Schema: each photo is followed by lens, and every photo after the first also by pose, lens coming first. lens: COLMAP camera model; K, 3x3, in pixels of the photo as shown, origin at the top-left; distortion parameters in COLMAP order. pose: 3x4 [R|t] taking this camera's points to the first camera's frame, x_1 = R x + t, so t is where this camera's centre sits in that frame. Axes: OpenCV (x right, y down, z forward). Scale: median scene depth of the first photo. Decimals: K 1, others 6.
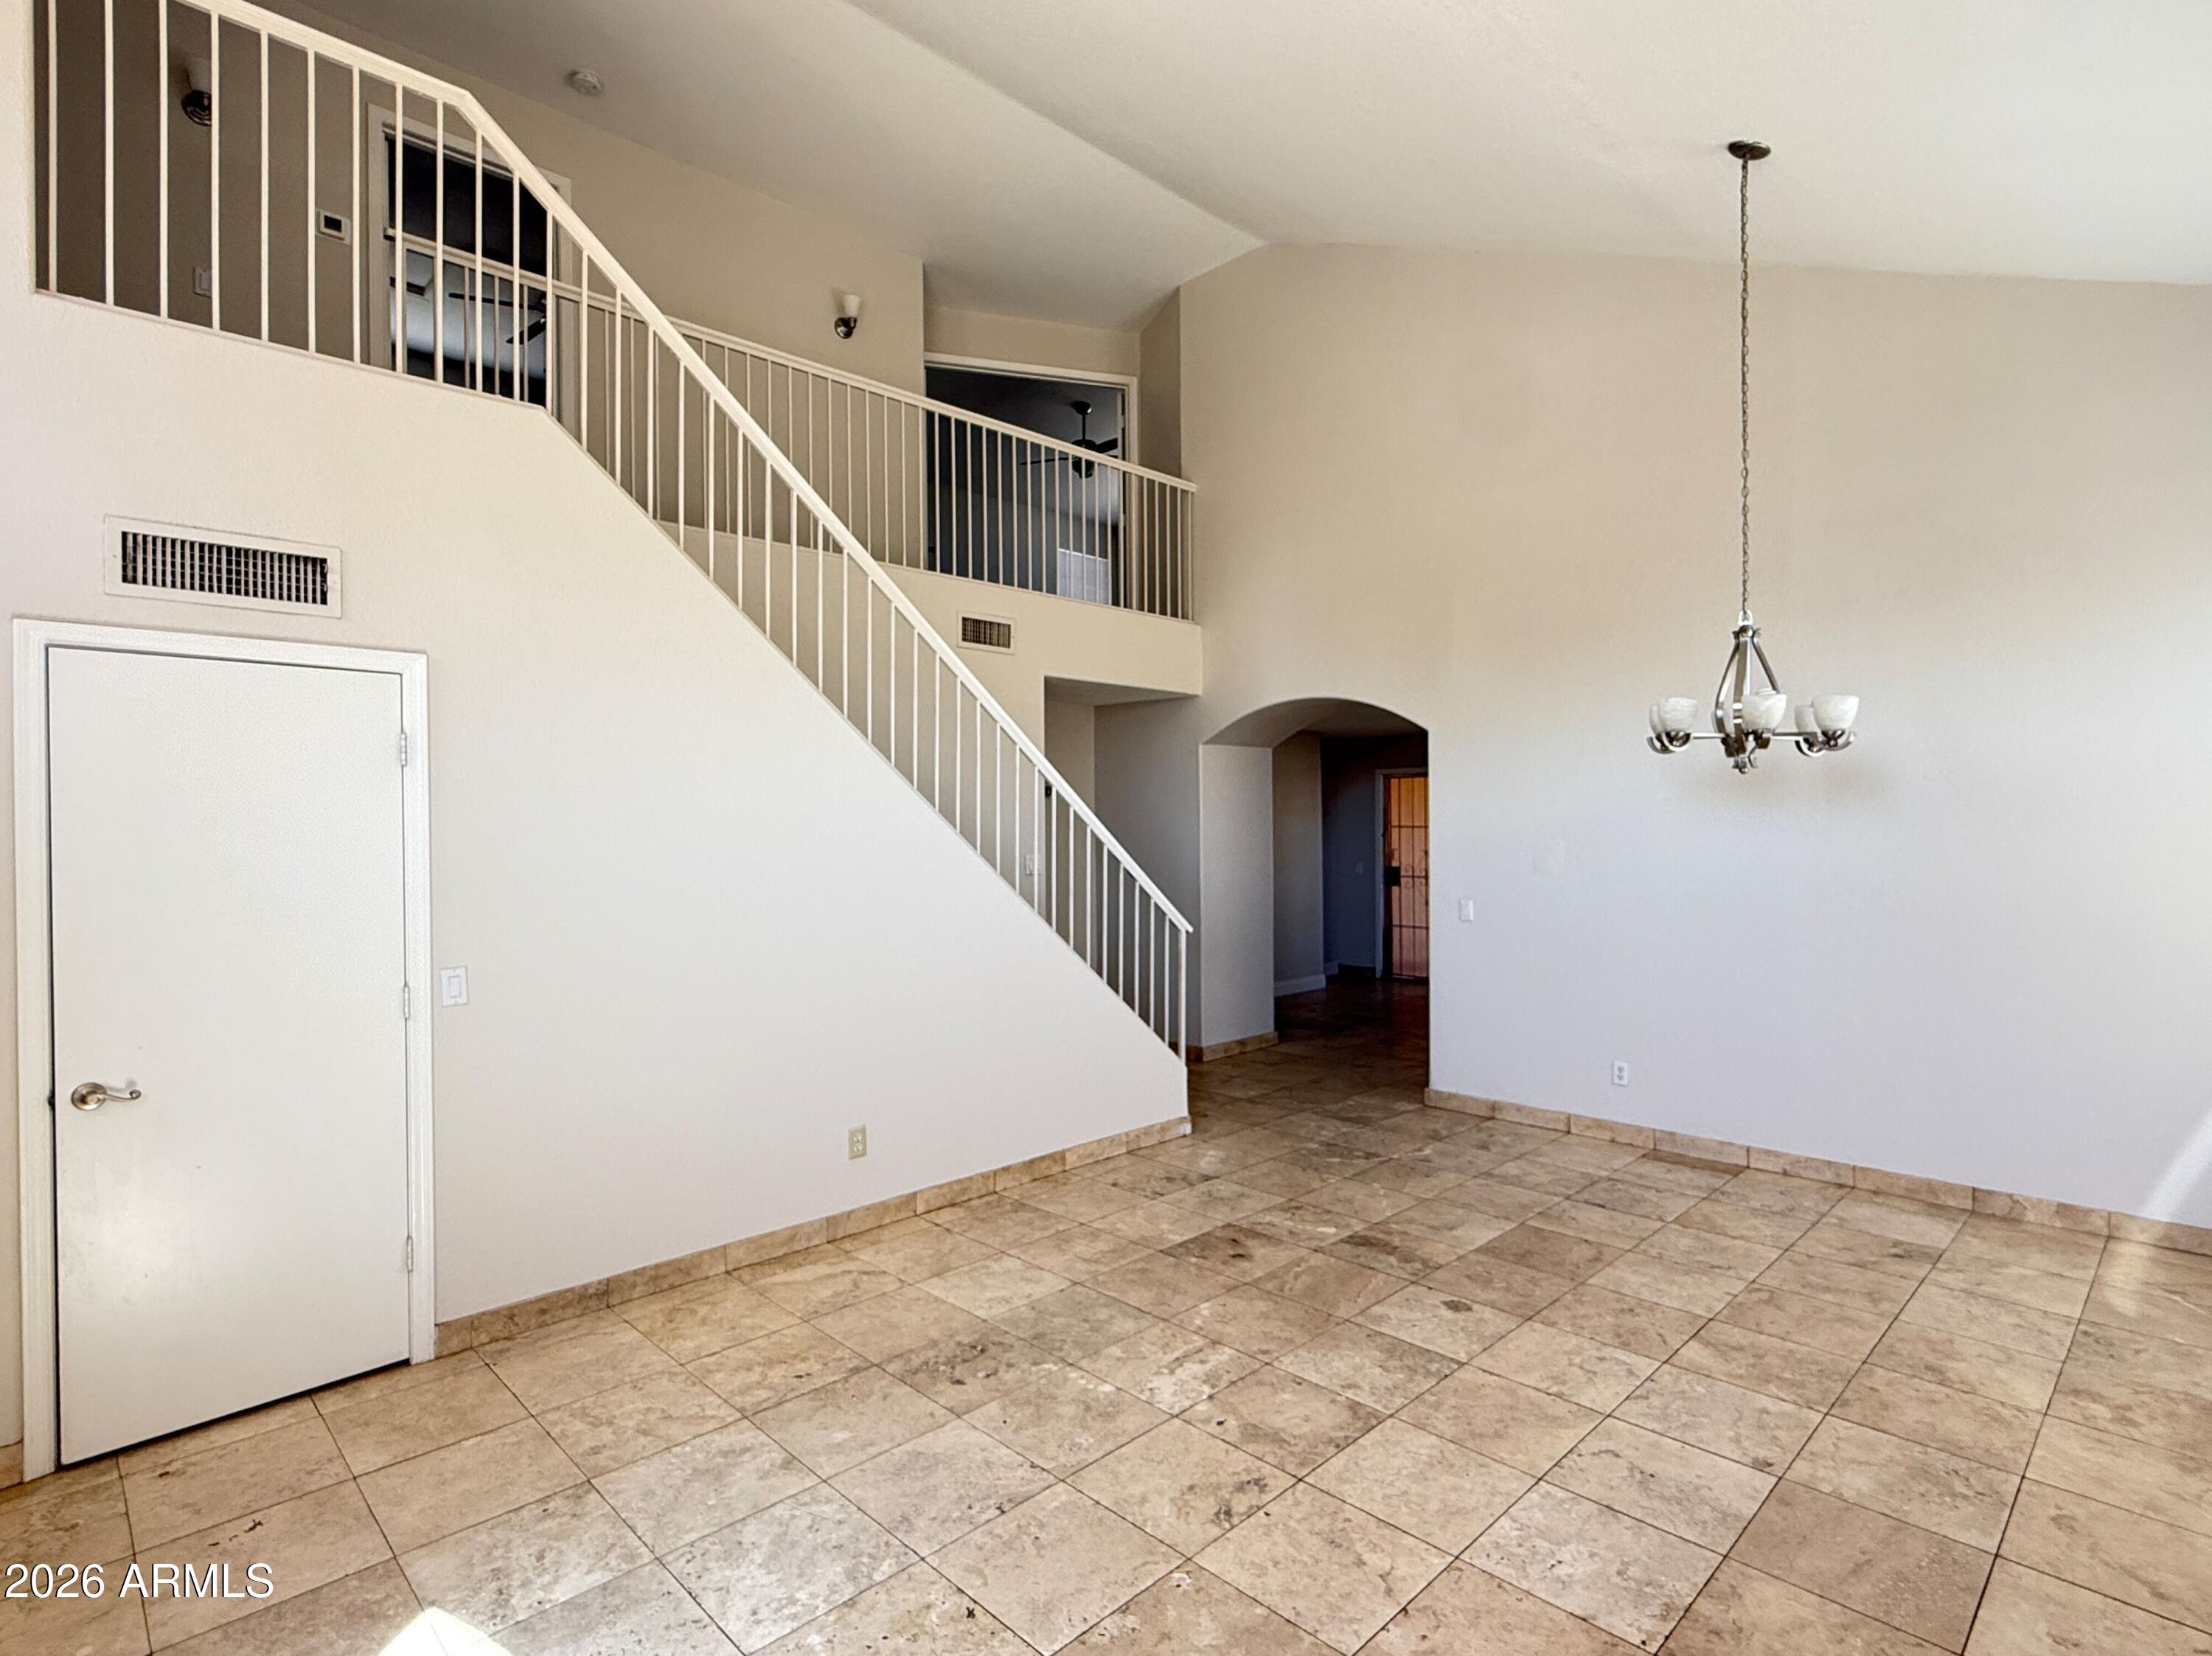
lens RADIAL K [[1122.0, 0, 1096.5], [0, 1122.0, 824.9], [0, 0, 1]] dist [0.000537, 0.000047]
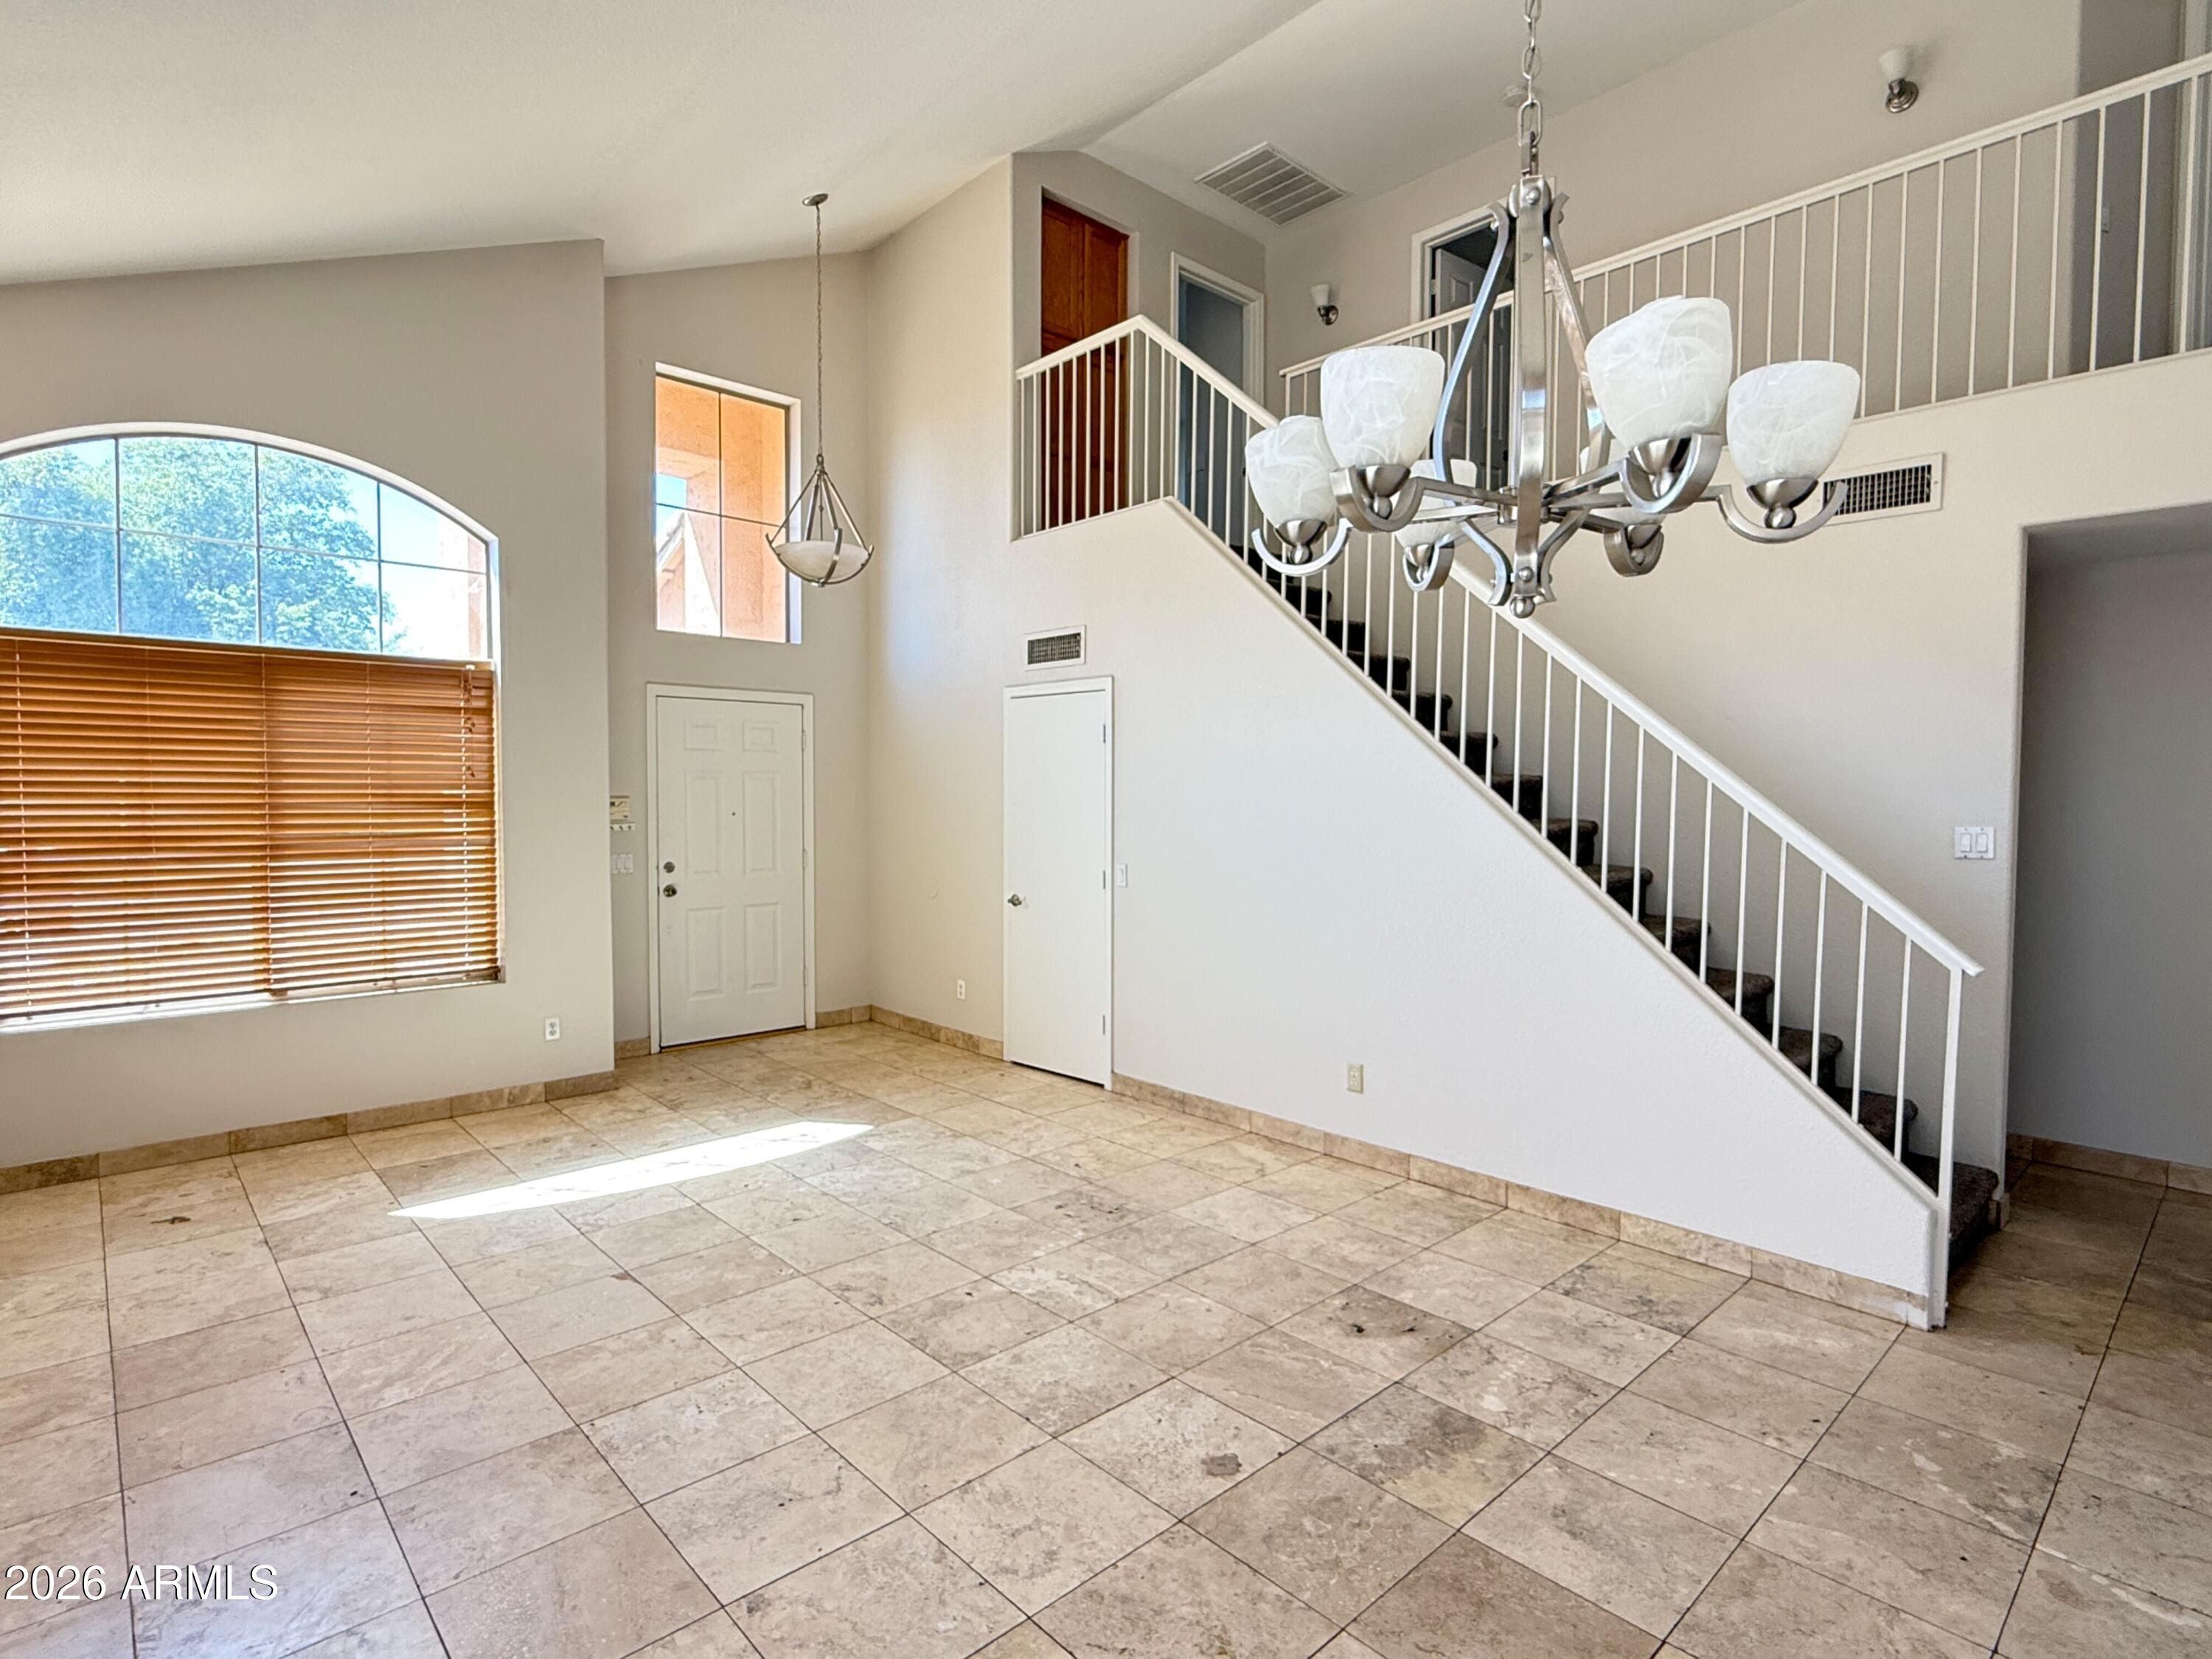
lens RADIAL K [[1116.6, 0, 1106.0], [0, 1116.6, 829.5], [0, 0, 1]] dist [0.001129, -0.000538]
pose [[-0.022405, 0.041870, -0.998872, 0.944116], [-0.003302, 0.999114, 0.041954, 0.006490], [0.999744, 0.004239, -0.022246, 0.891875]]
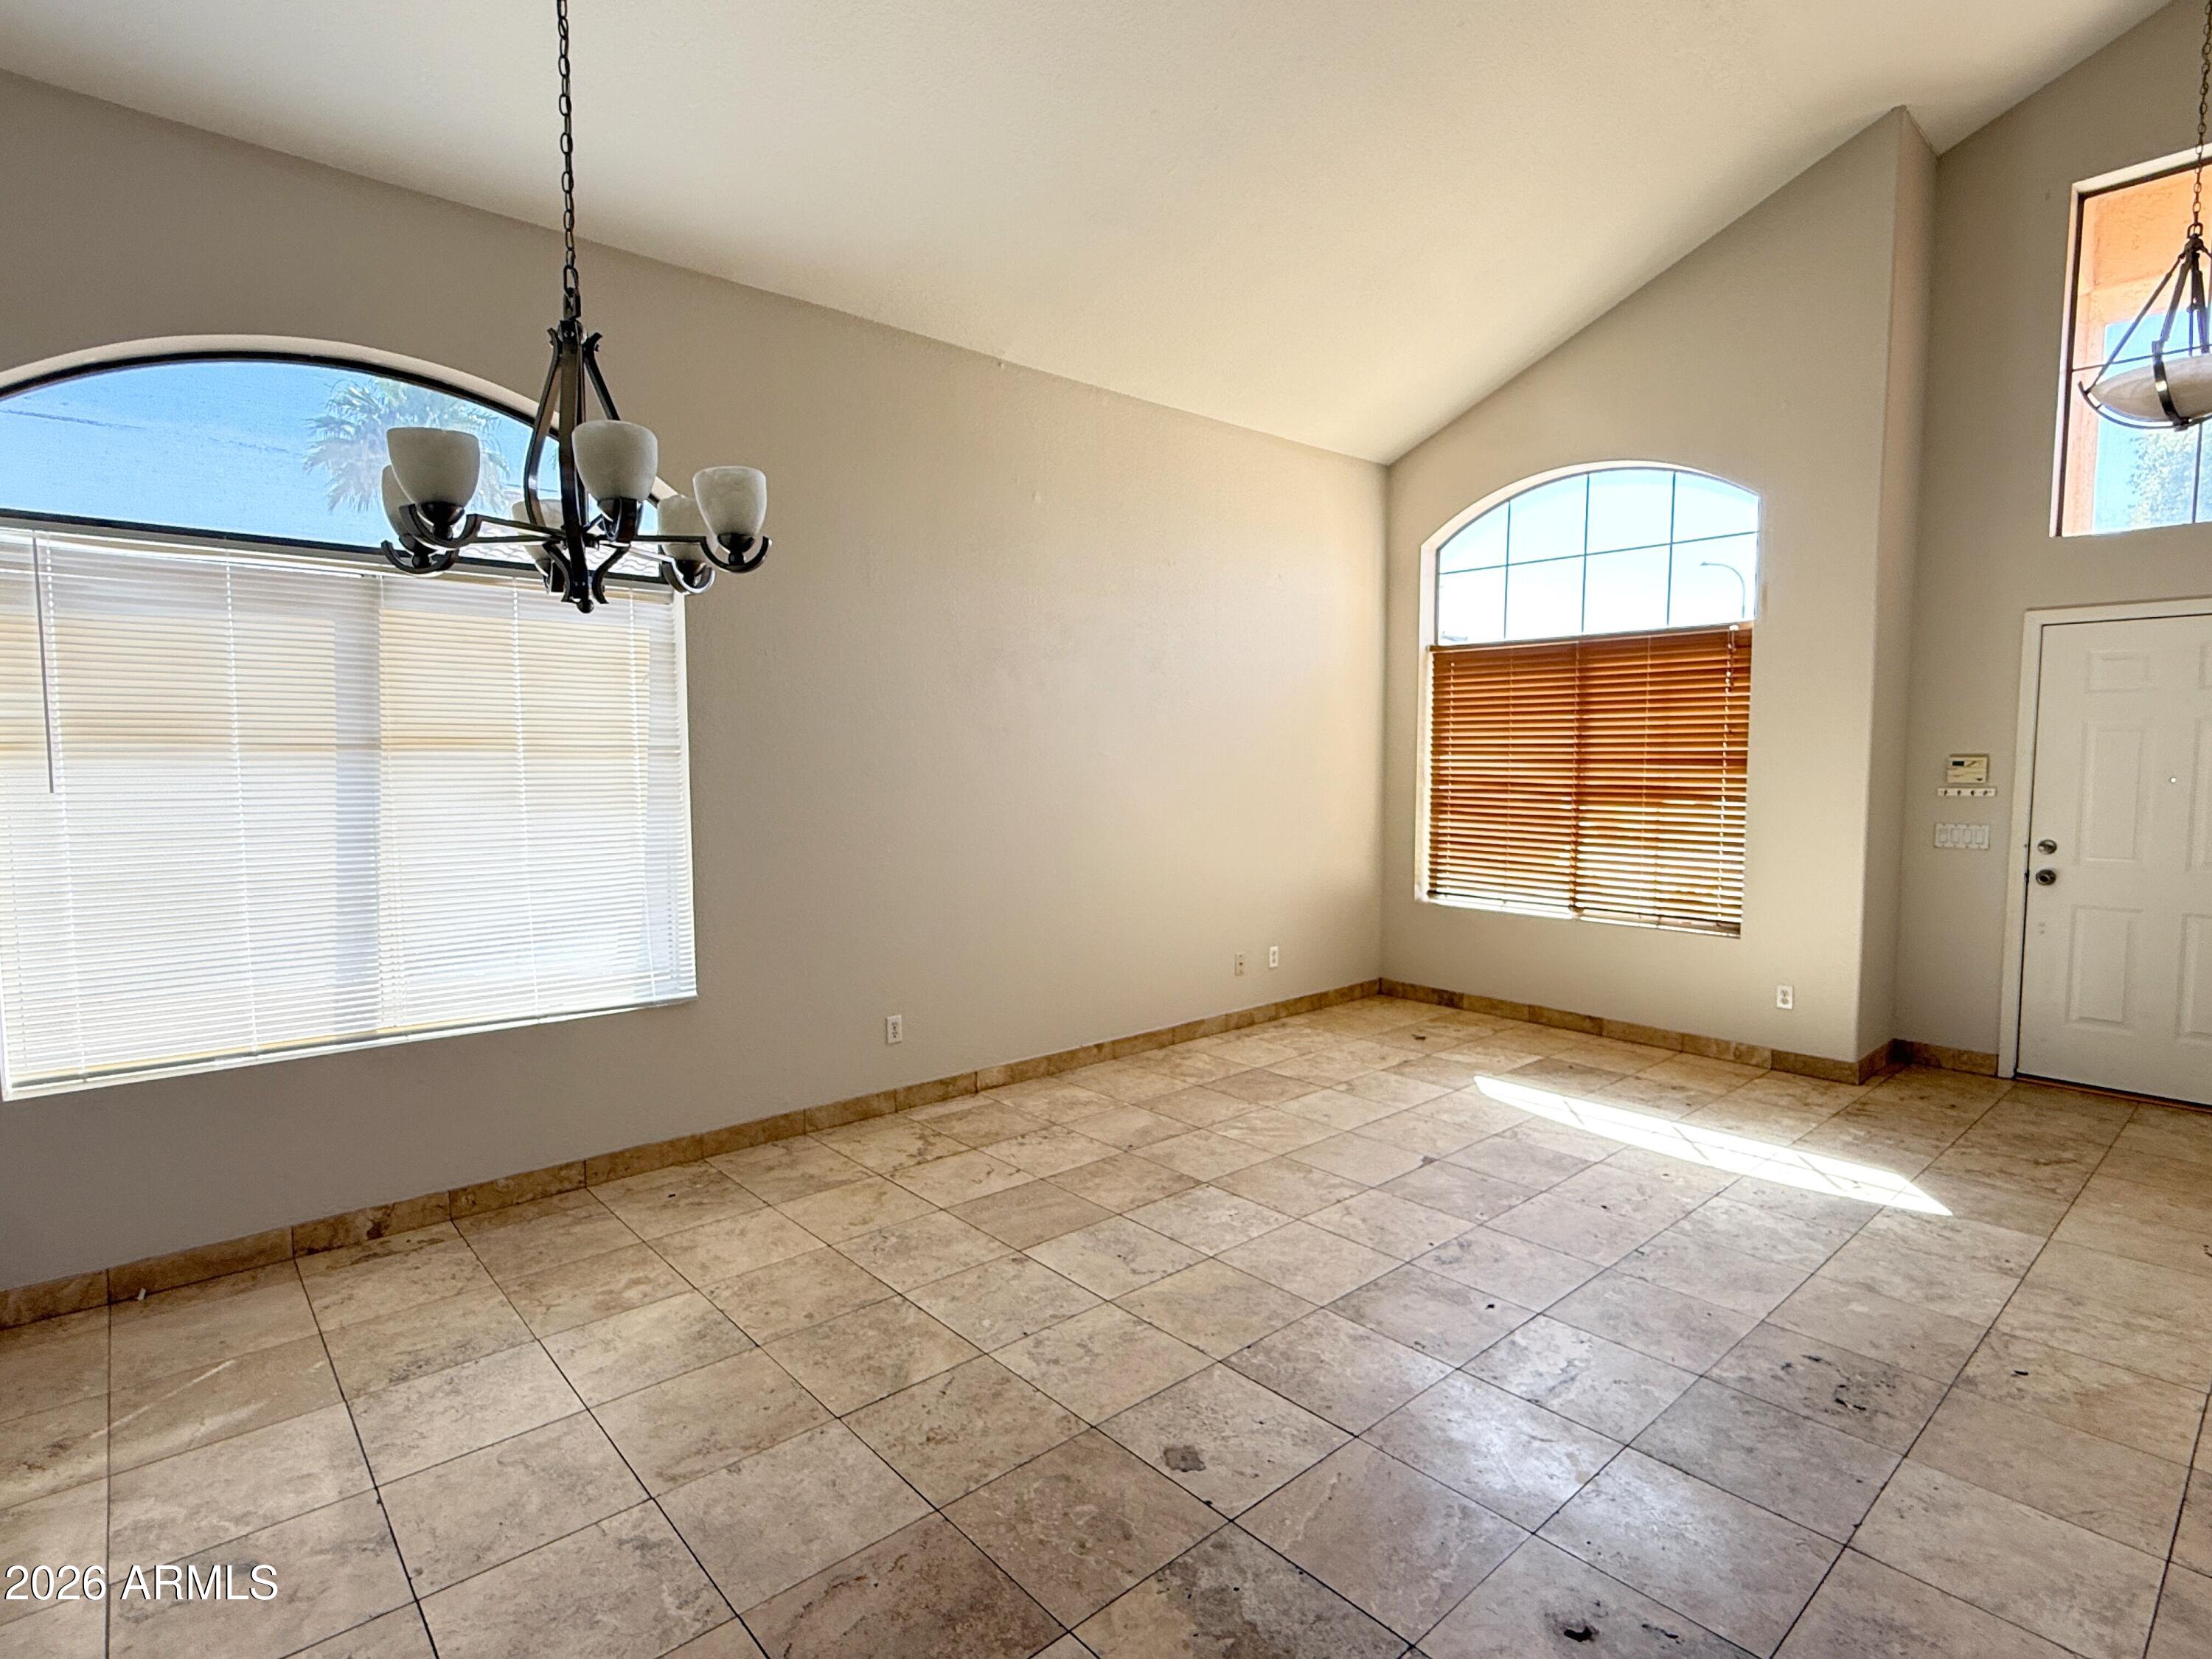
lens RADIAL K [[1116.6, 0, 1106.0], [0, 1116.6, 829.5], [0, 0, 1]] dist [0.001129, -0.000538]
pose [[-0.999065, 0.003928, 0.043050, 0.318860], [0.006797, 0.997750, 0.066705, 0.021842], [-0.042691, 0.066935, -0.996844, 1.534274]]
